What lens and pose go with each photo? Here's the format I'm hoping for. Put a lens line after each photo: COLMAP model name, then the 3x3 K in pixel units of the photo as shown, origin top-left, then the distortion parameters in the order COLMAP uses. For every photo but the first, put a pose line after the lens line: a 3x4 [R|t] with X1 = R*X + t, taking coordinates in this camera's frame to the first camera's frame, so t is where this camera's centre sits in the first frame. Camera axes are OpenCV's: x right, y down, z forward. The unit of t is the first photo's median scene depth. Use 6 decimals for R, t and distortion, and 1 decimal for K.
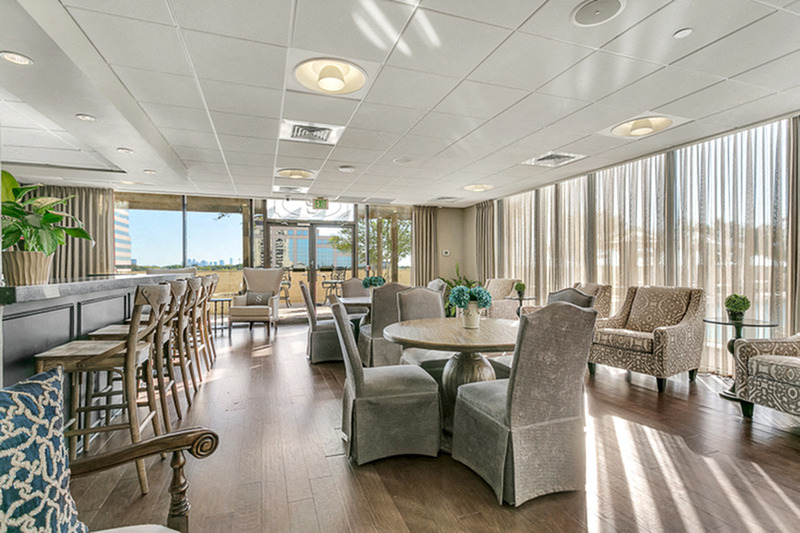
lens RADIAL K [[385.3, 0, 408.1], [0, 385.3, 267.1], [0, 0, 1]] dist [0.002173, 0.001454]
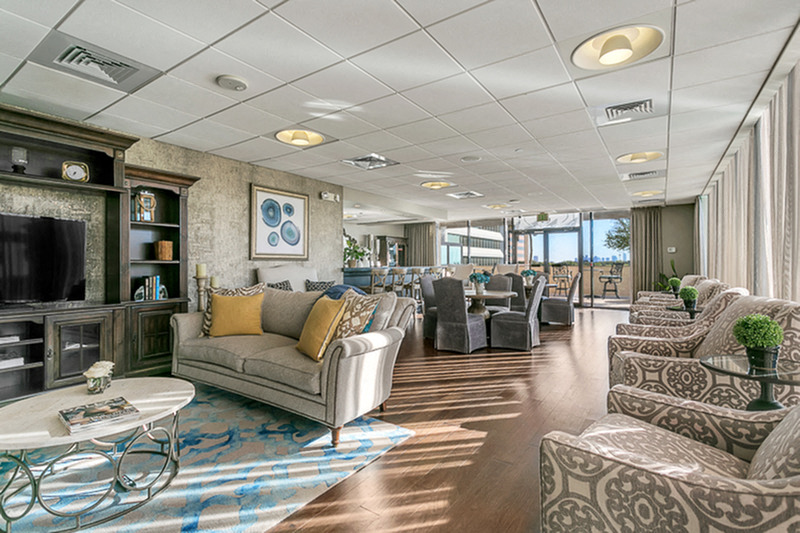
lens RADIAL K [[385.3, 0, 407.6], [0, 385.3, 264.1], [0, 0, 1]] dist [0.002173, 0.001454]
pose [[0.612736, -0.000834, -0.790287, 0.543996], [0.000852, 1.000000, -0.000395, 0.002810], [0.790287, -0.000431, 0.612736, -0.219590]]
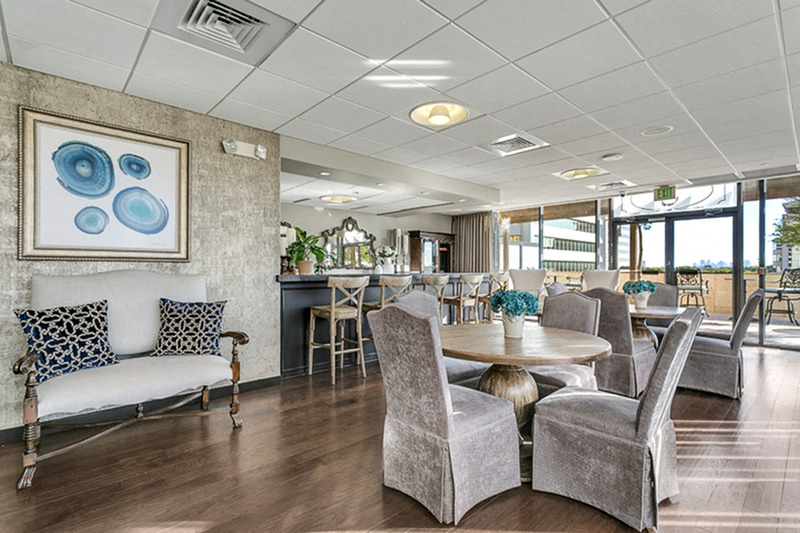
lens RADIAL K [[385.3, 0, 394.7], [0, 385.3, 268.1], [0, 0, 1]] dist [0.002173, 0.001454]
pose [[0.396333, 0.000219, -0.918107, 0.295958], [-0.004321, 0.999989, -0.001627, 0.001599], [0.918097, 0.004612, 0.396330, 0.126808]]
